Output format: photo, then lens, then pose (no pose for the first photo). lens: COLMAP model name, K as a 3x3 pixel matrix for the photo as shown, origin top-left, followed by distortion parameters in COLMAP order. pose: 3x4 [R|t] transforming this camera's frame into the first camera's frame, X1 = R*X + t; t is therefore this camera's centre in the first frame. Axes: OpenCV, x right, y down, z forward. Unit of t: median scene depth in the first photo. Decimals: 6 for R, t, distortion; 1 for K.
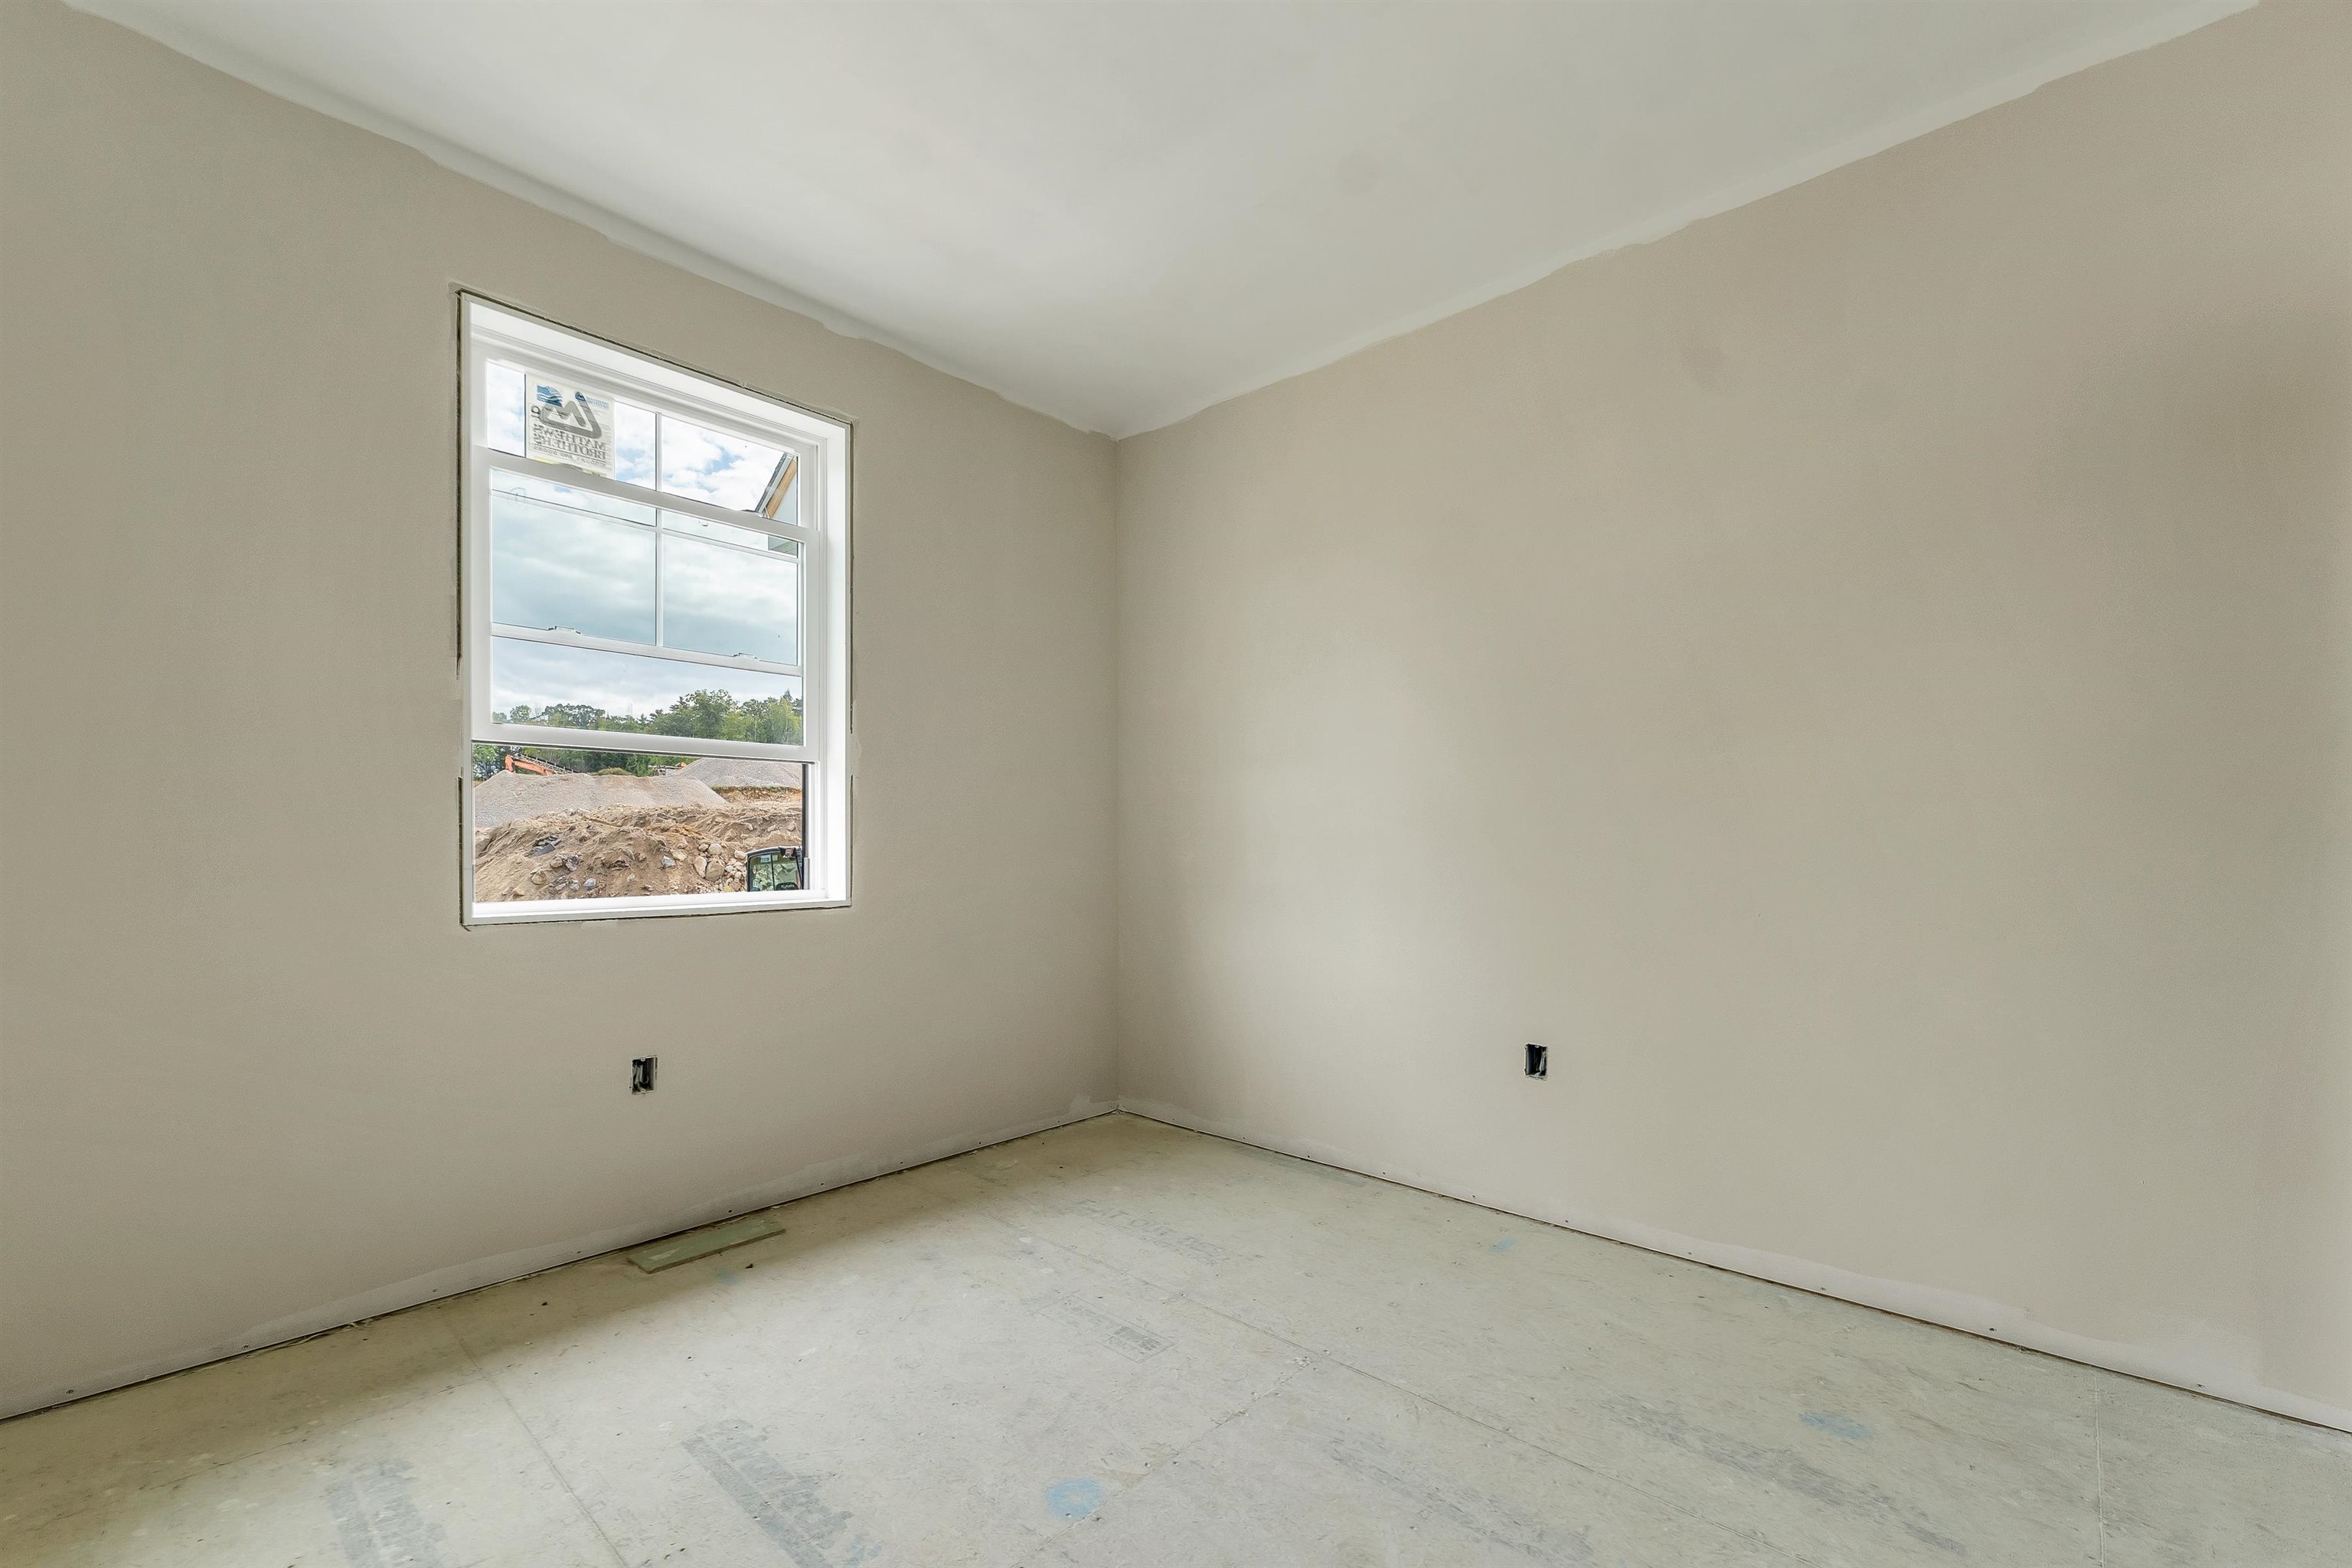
lens RADIAL K [[978.9, 0, 1201.5], [0, 978.9, 846.5], [0, 0, 1]] dist [0.000411, -0.000179]
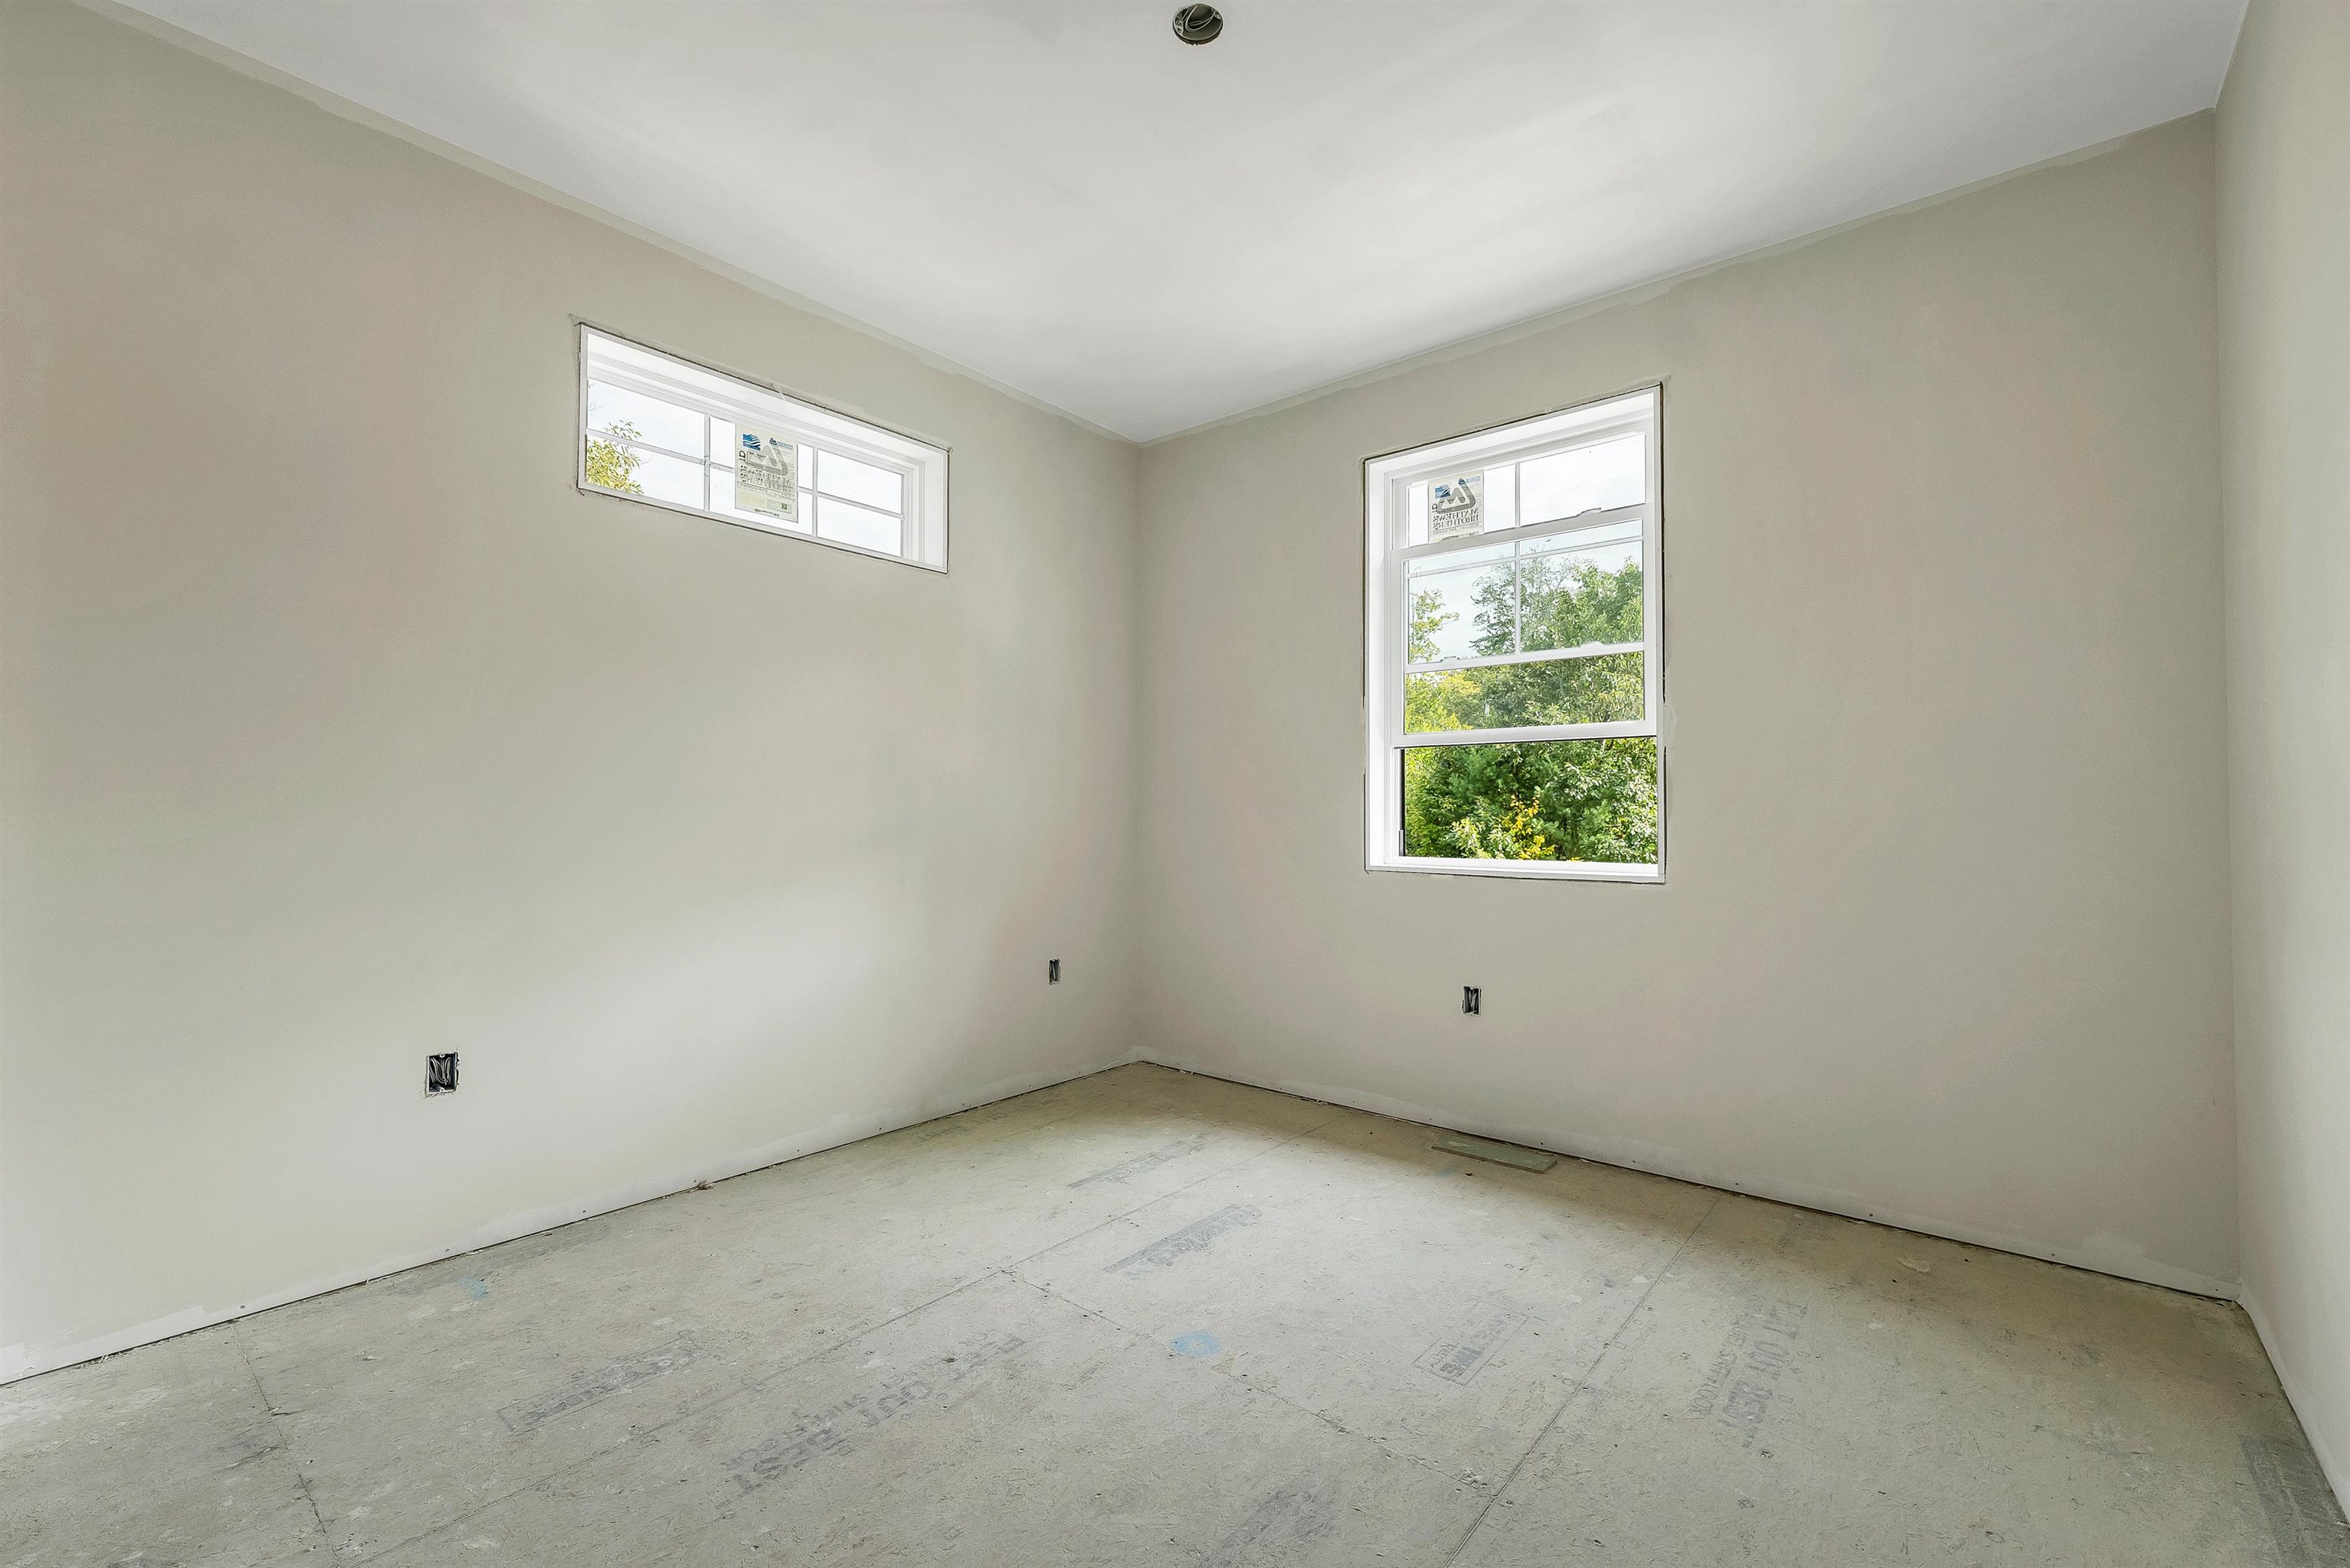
lens RADIAL K [[996.2, 0, 1166.5], [0, 996.2, 794.1], [0, 0, 1]] dist [0.001546, 0.000258]
pose [[0.022360, -0.022183, -0.999504, 0.708880], [-0.008503, 0.999713, -0.022378, -0.000037], [0.999714, 0.008999, 0.022165, 0.576481]]
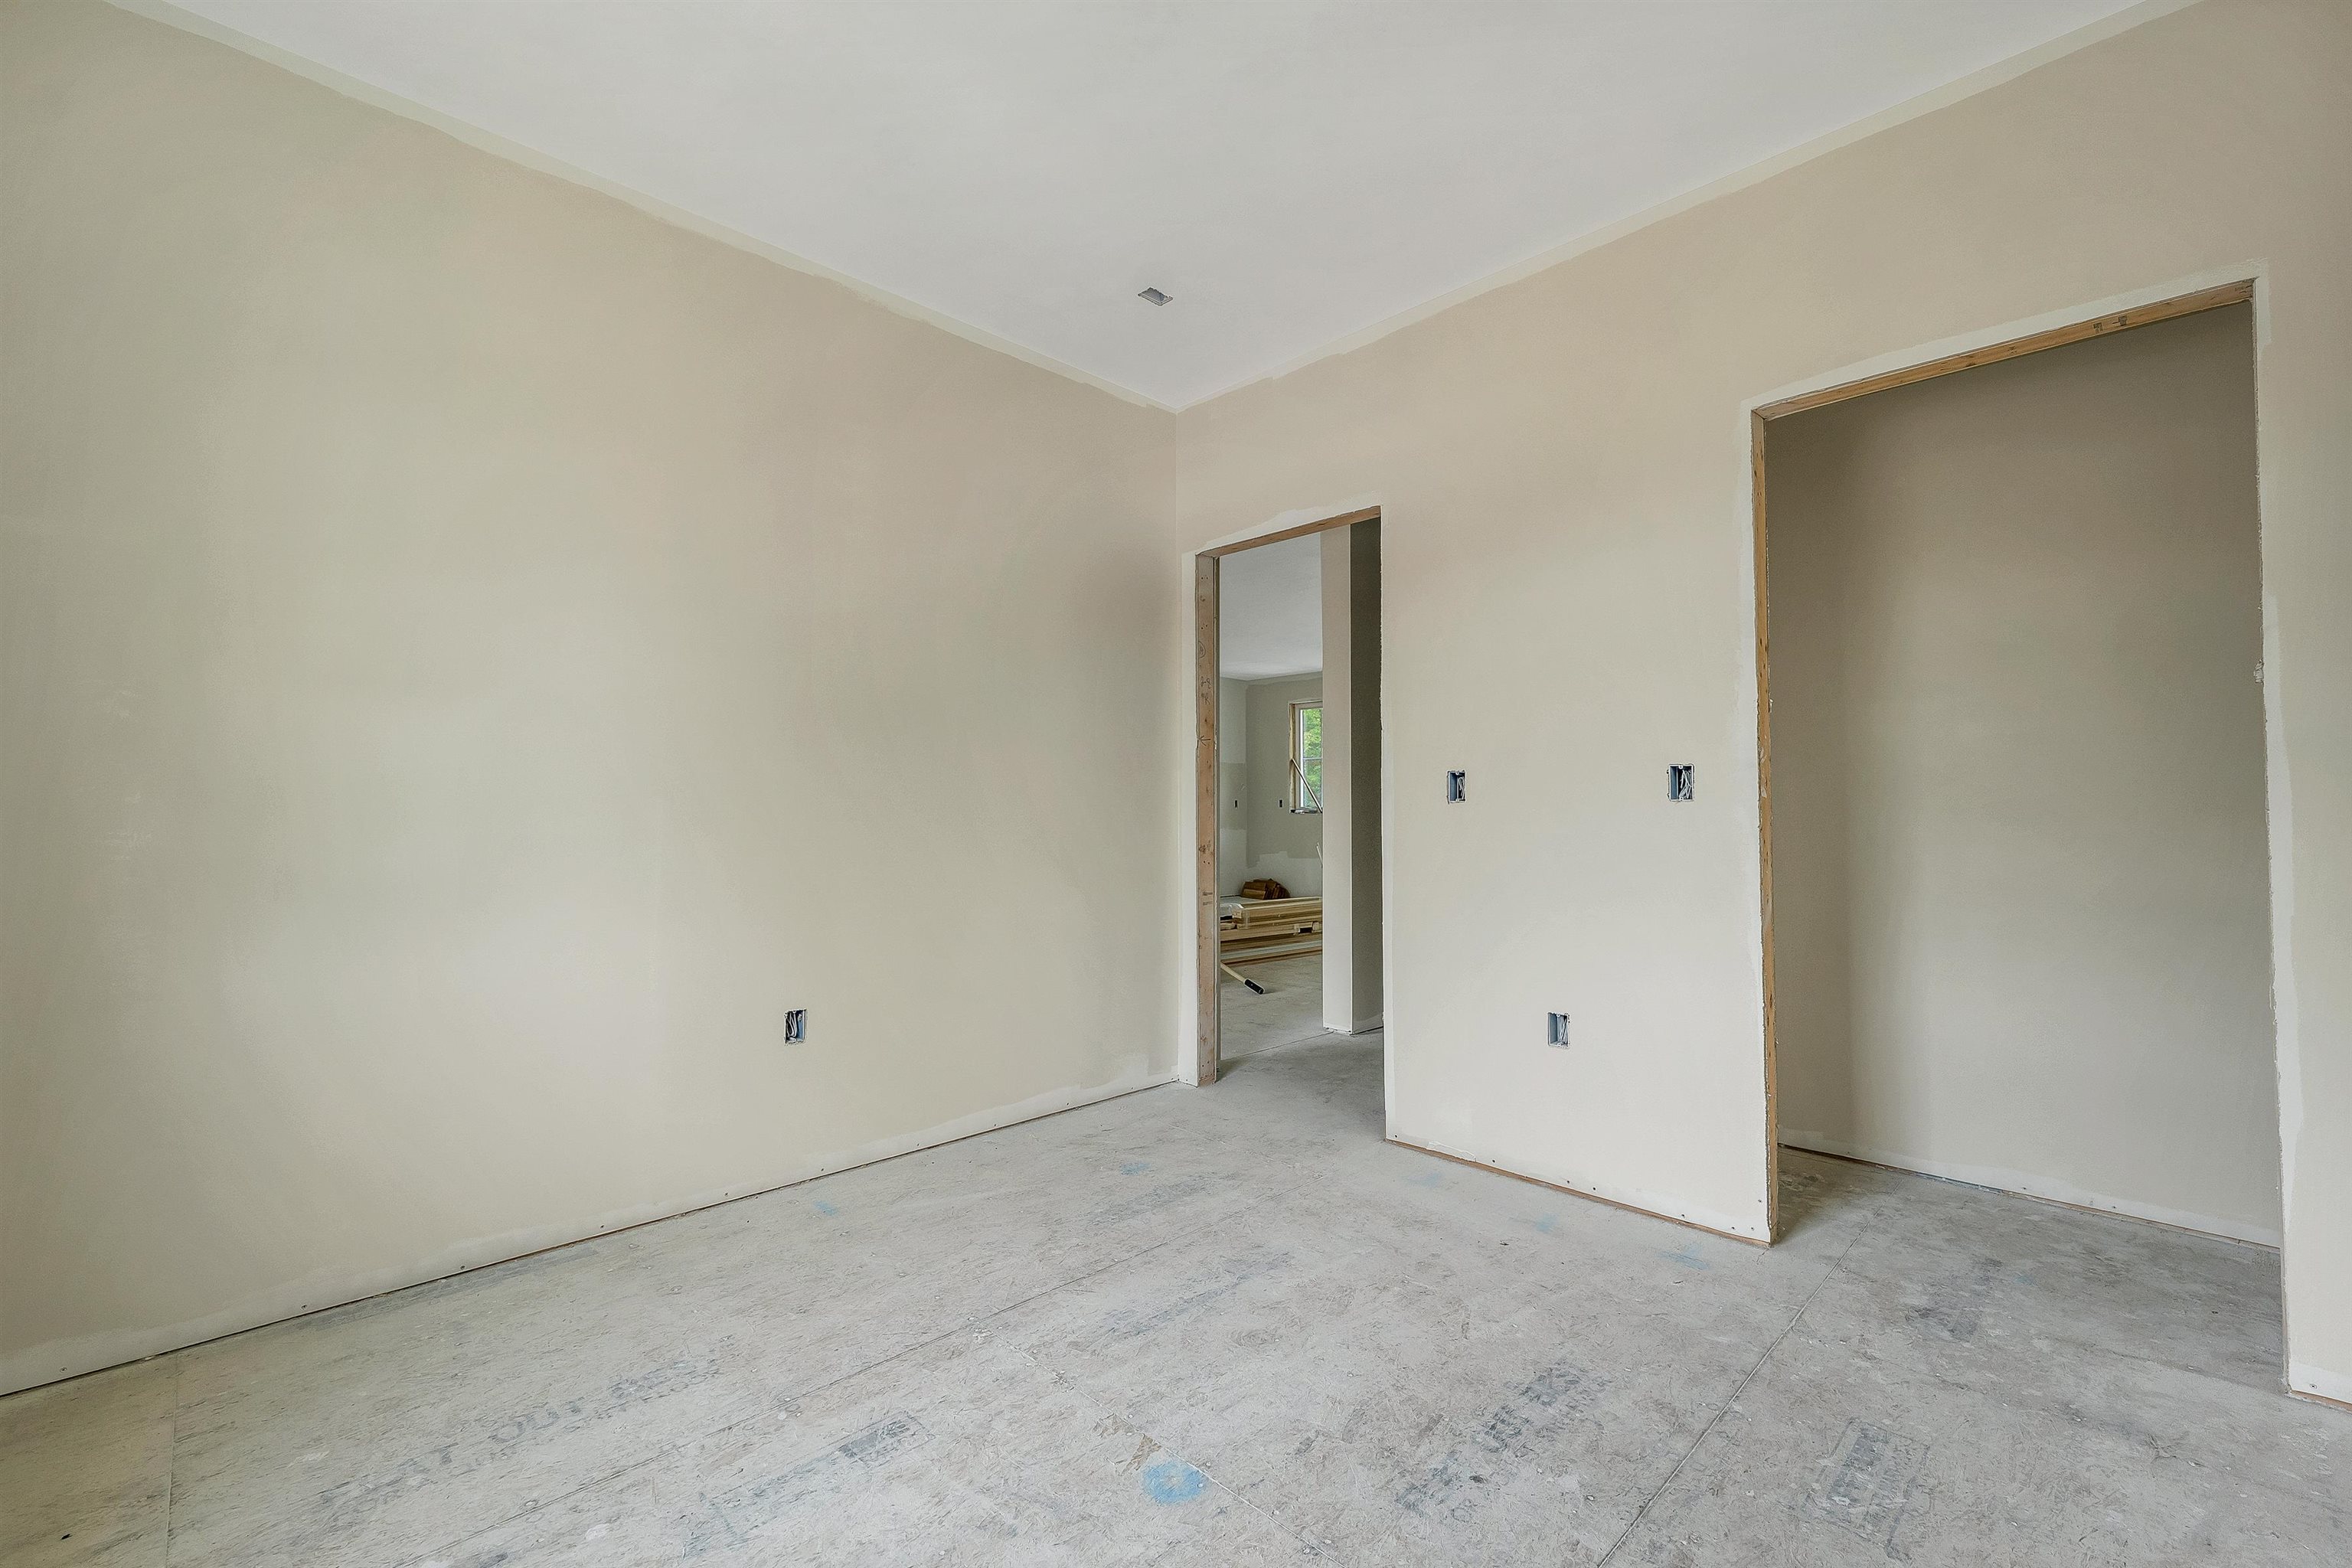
lens RADIAL K [[980.3, 0, 1160.5], [0, 980.3, 796.0], [0, 0, 1]] dist [-0.000360, -0.000181]
pose [[0.084283, 0.014237, 0.996340, -0.690421], [0.006653, 0.999868, -0.014850, -0.002167], [-0.996420, 0.007880, 0.084177, 0.574575]]
